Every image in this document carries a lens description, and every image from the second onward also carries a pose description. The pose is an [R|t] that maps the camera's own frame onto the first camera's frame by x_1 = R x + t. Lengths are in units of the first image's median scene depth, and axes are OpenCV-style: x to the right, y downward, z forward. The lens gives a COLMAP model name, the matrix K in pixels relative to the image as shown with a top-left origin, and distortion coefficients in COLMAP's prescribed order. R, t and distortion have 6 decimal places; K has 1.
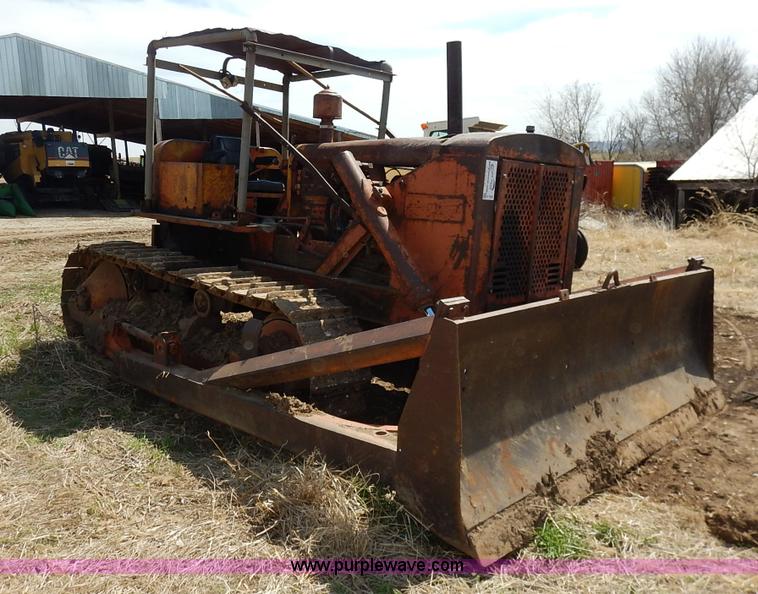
lens RADIAL K [[695.4, 0, 347.6], [0, 695.4, 262.5], [0, 0, 1]] dist [-0.009450, 0.000000]
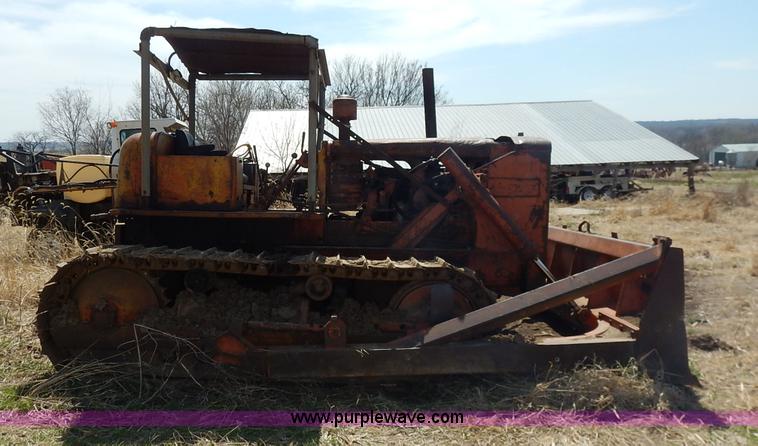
lens RADIAL K [[609.8, 0, 352.3], [0, 609.8, 215.9], [0, 0, 1]] dist [-0.025900, -0.001187]
pose [[0.694557, -0.067242, 0.716289, -0.924170], [0.104035, 0.994545, -0.007515, -0.041767], [-0.711876, 0.079738, 0.697764, 0.338261]]
